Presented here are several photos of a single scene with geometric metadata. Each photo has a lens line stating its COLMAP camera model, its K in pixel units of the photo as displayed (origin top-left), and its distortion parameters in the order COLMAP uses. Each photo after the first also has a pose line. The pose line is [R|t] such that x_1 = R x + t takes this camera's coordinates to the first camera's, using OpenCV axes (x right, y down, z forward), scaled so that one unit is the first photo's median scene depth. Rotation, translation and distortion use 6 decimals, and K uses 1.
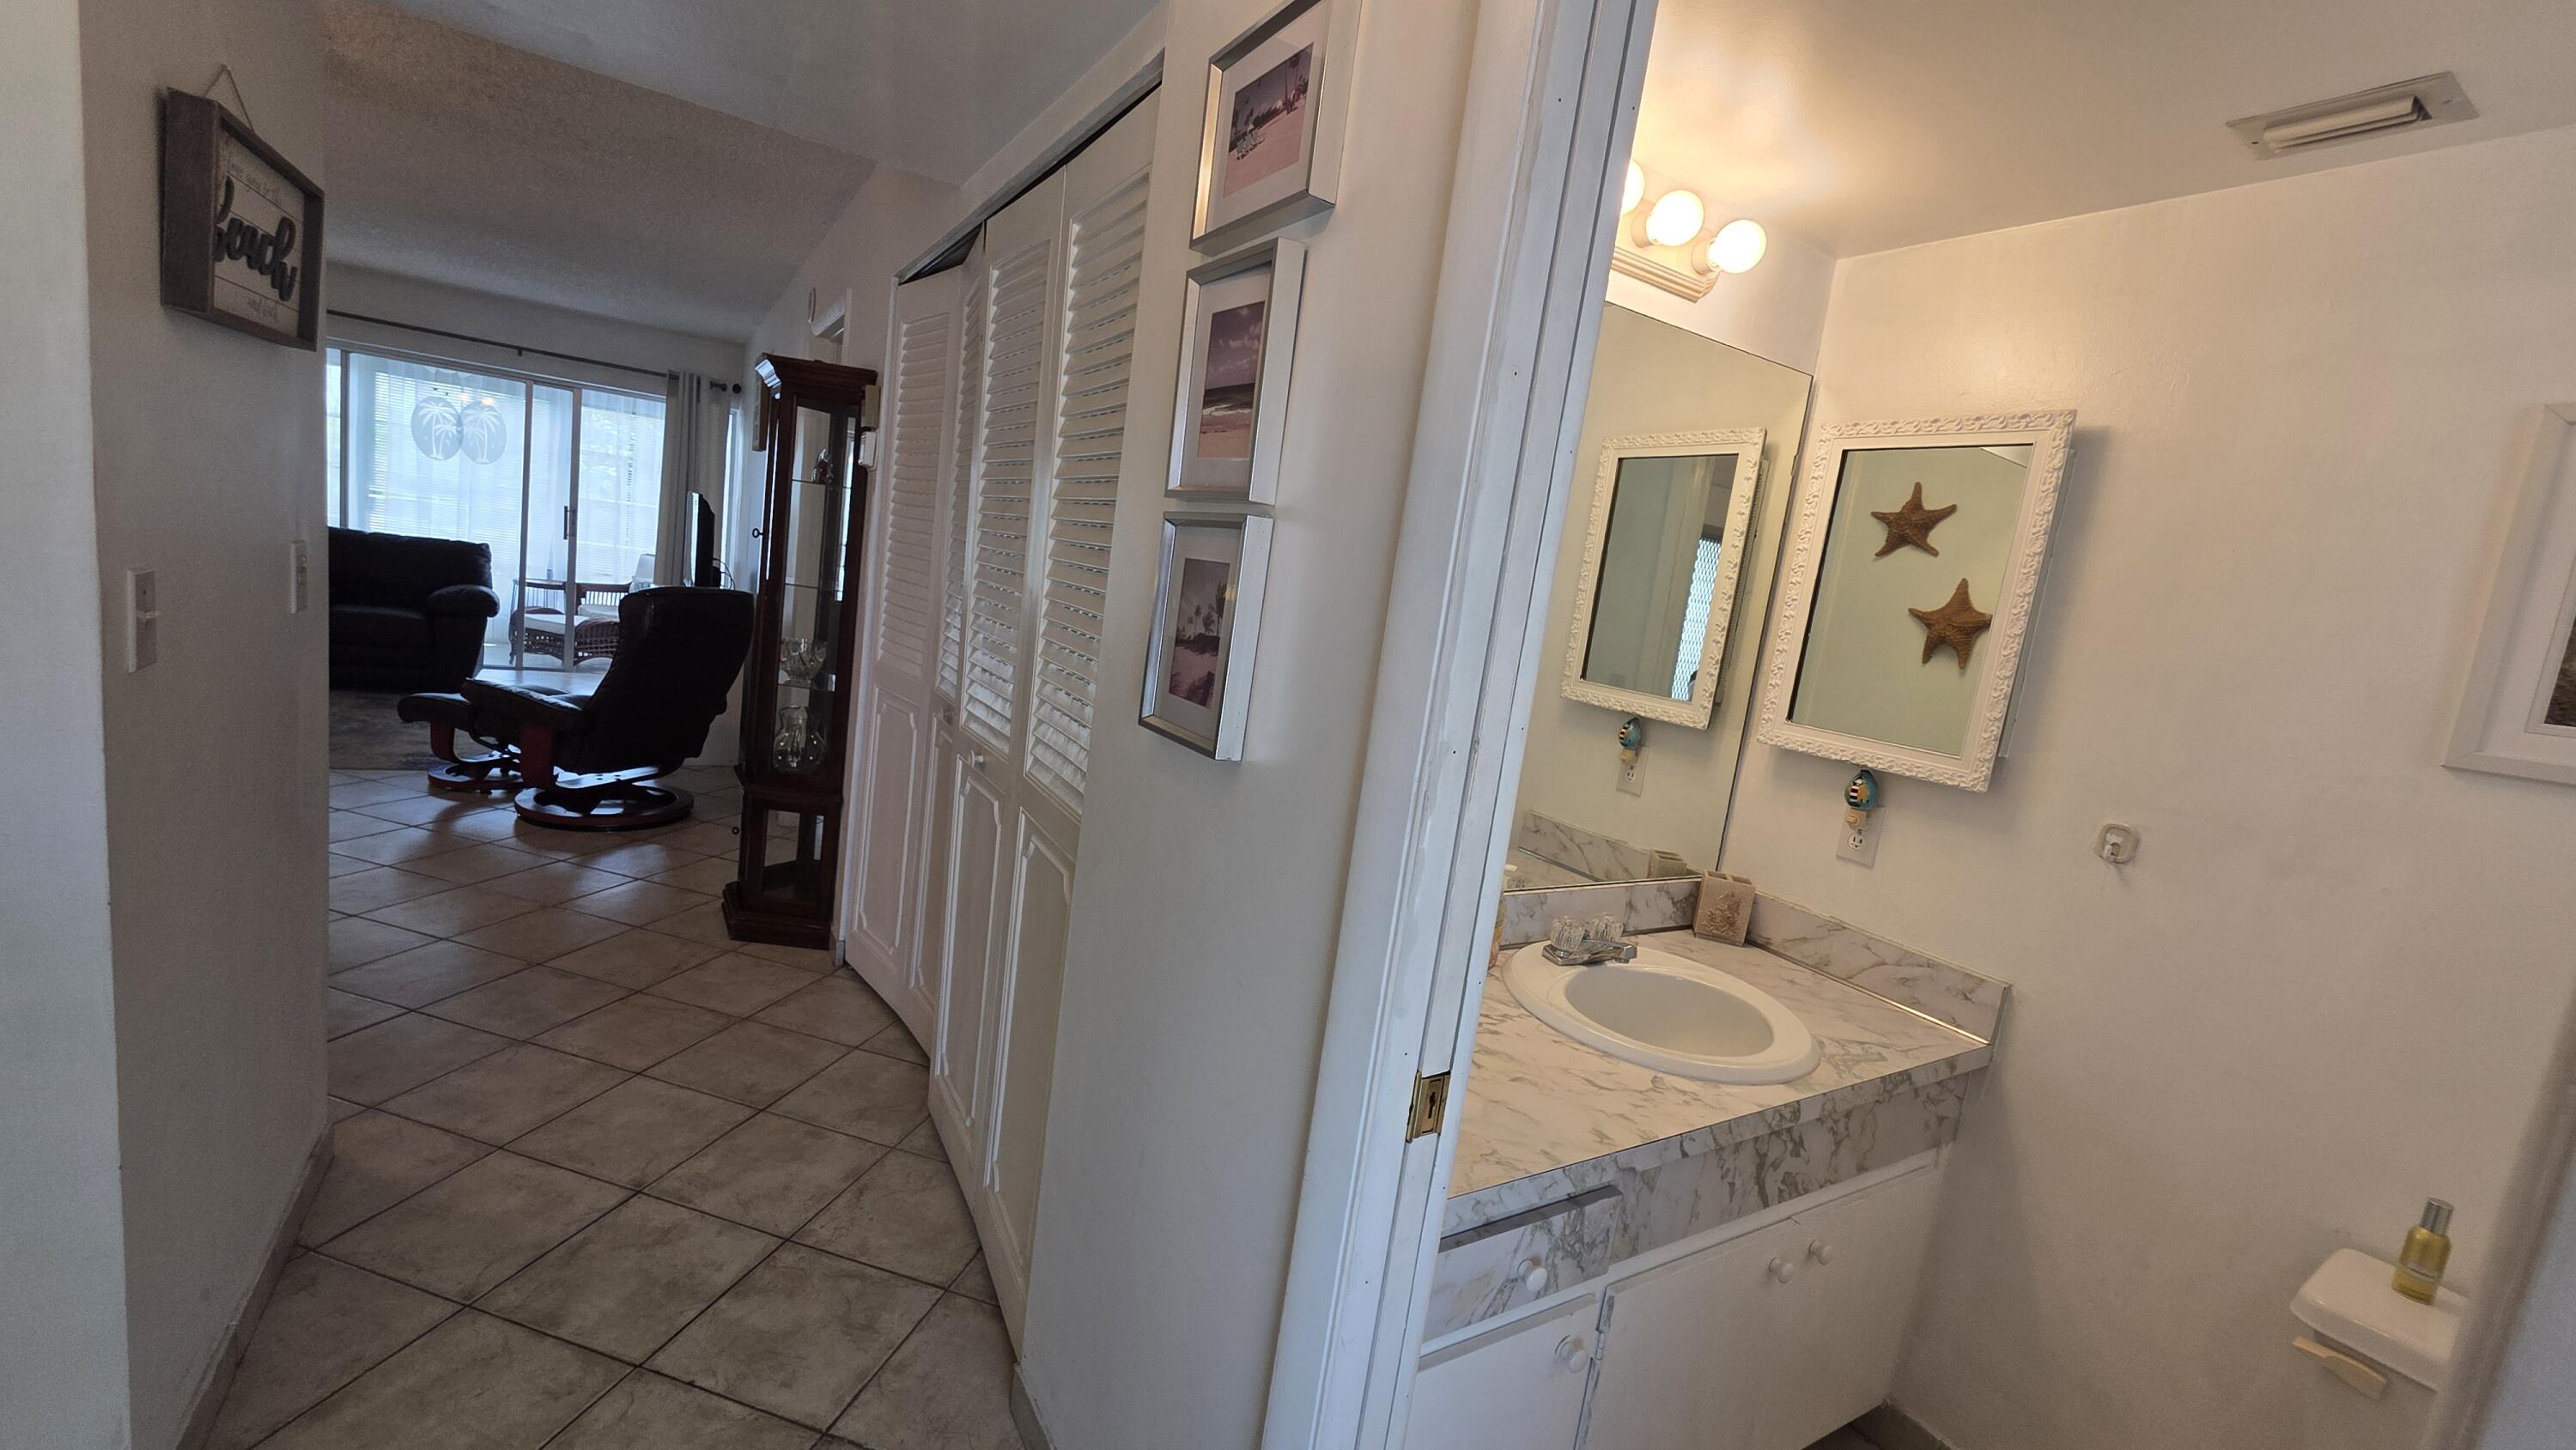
lens RADIAL K [[1032.1, 0, 1284.6], [0, 1032.1, 711.2], [0, 0, 1]] dist [-0.000992, 0.000893]
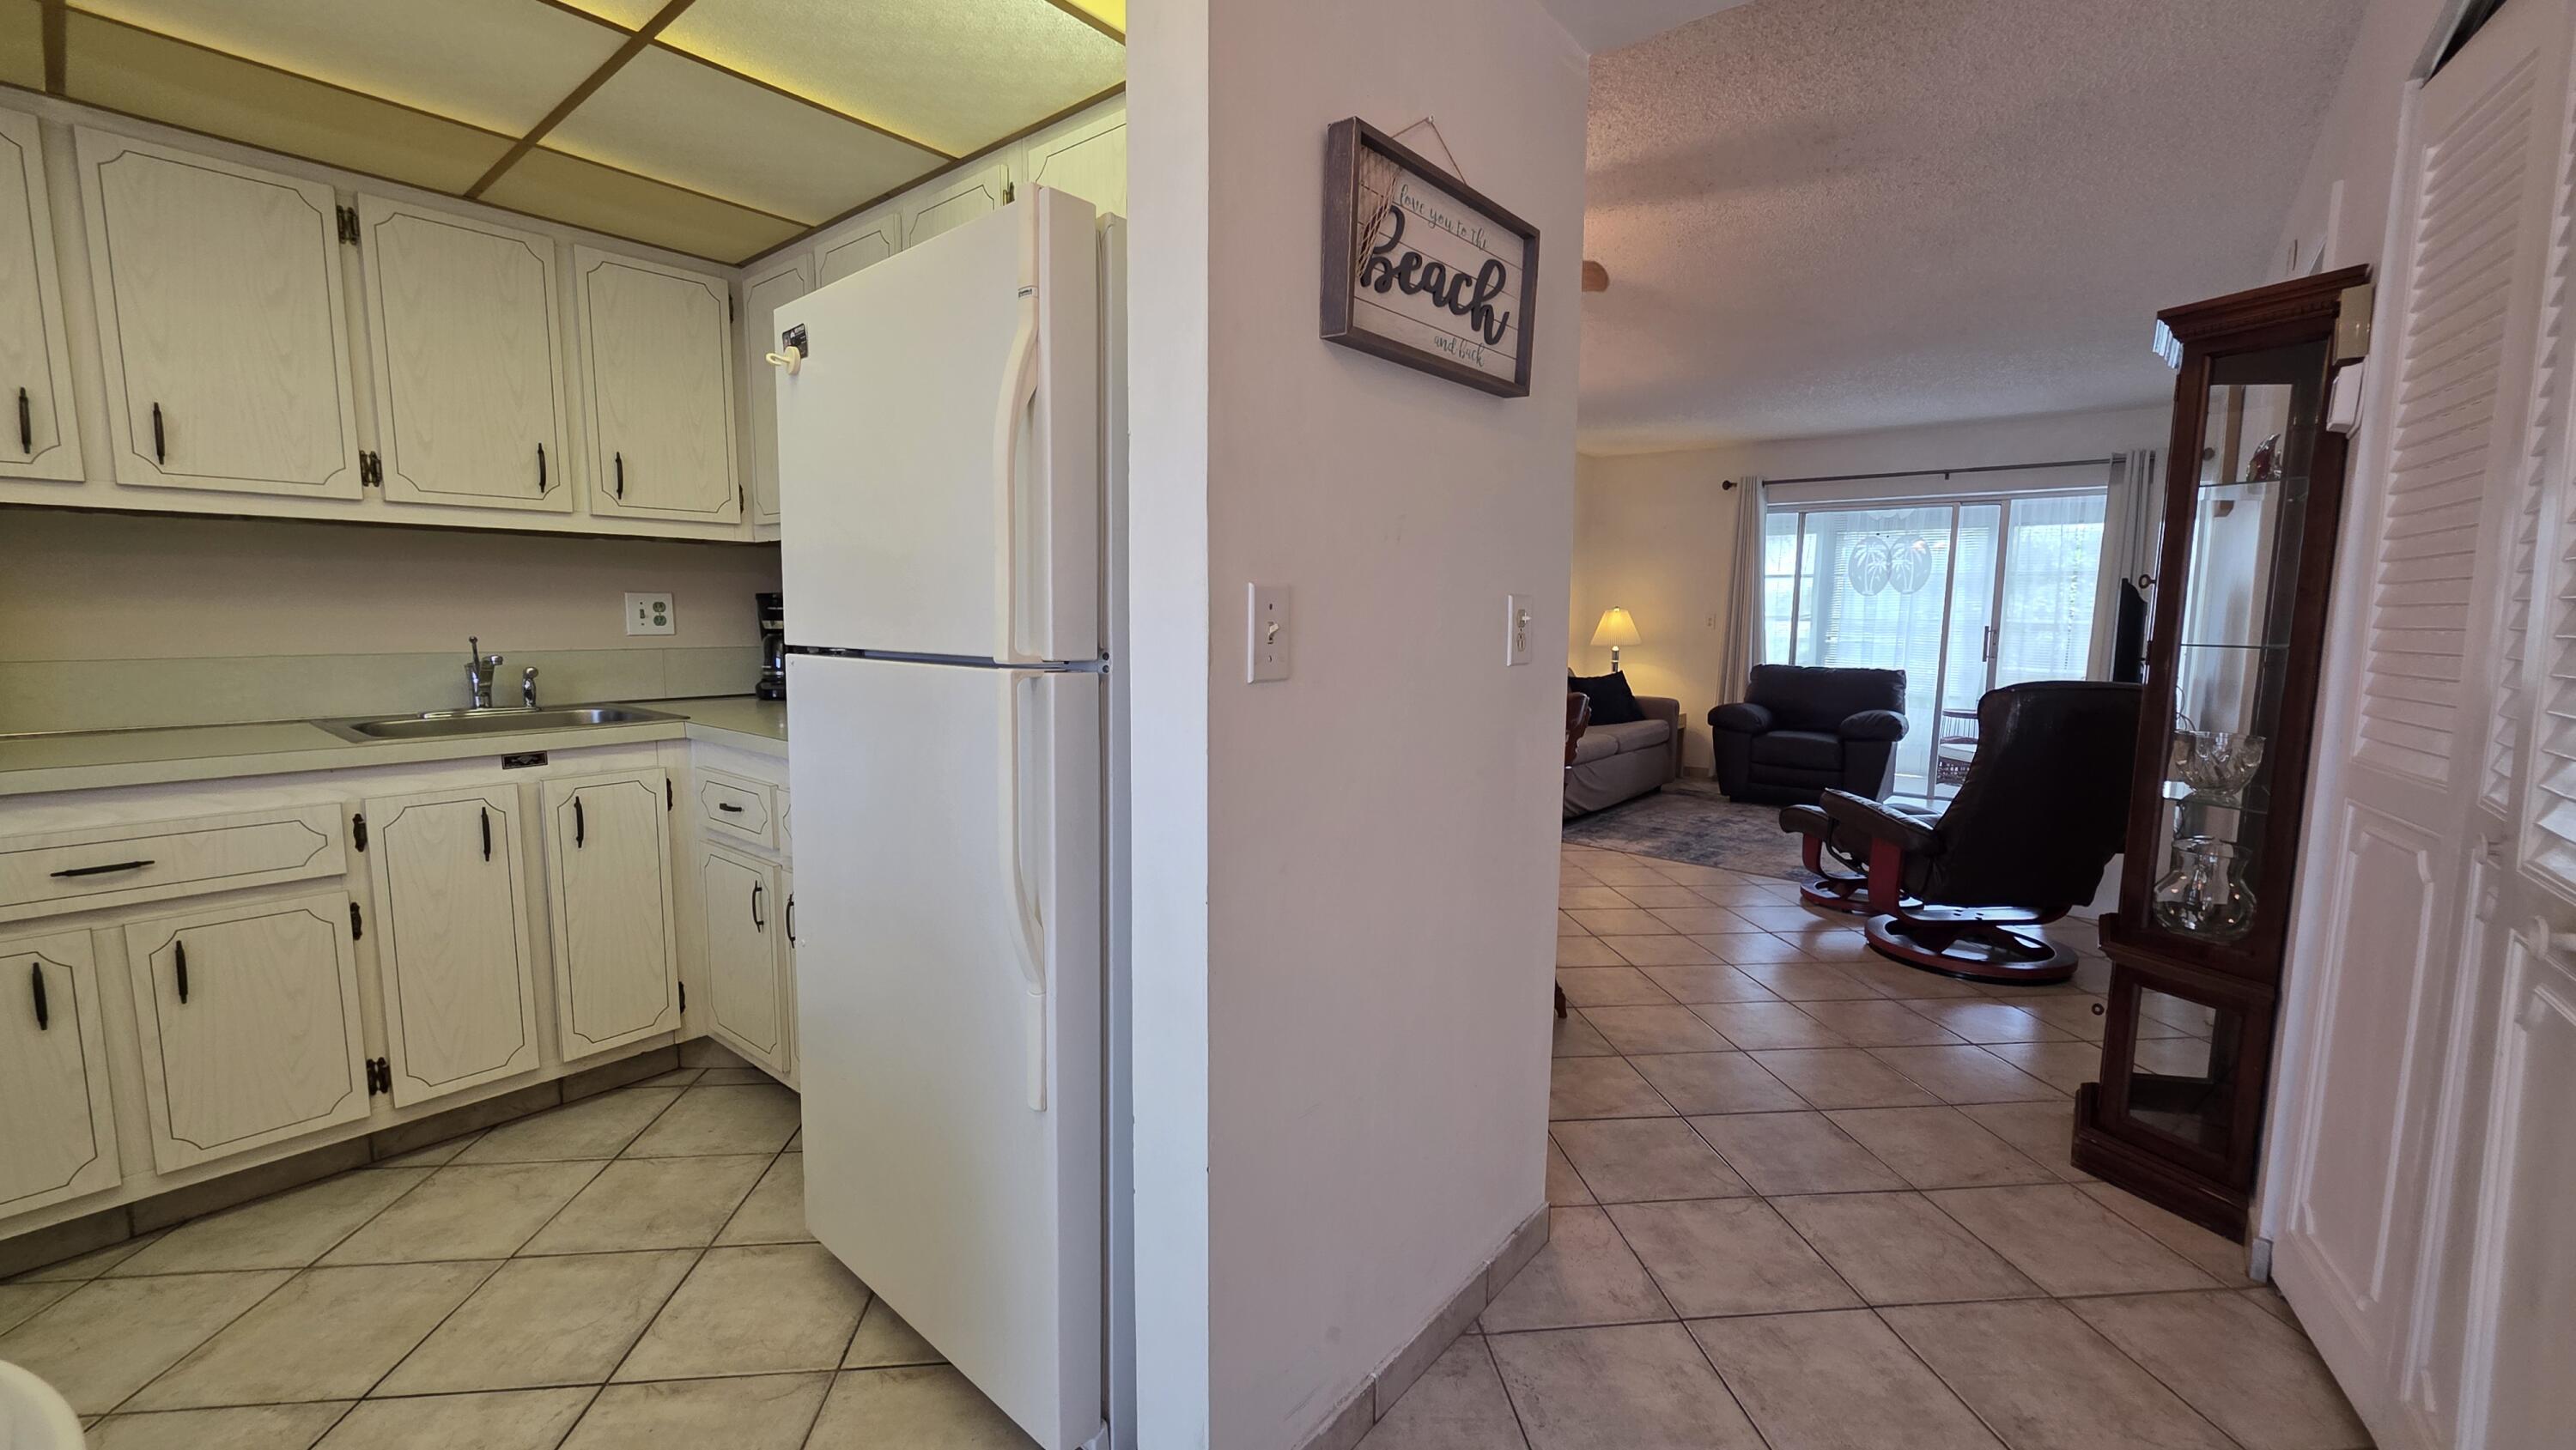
lens RADIAL K [[1032.1, 0, 1283.5], [0, 1032.1, 724.2], [0, 0, 1]] dist [-0.000992, 0.000893]
pose [[0.325218, -0.028222, -0.945218, -0.051392], [-0.096773, 0.993313, -0.062955, 0.024380], [0.940674, 0.111946, 0.320312, 0.266035]]
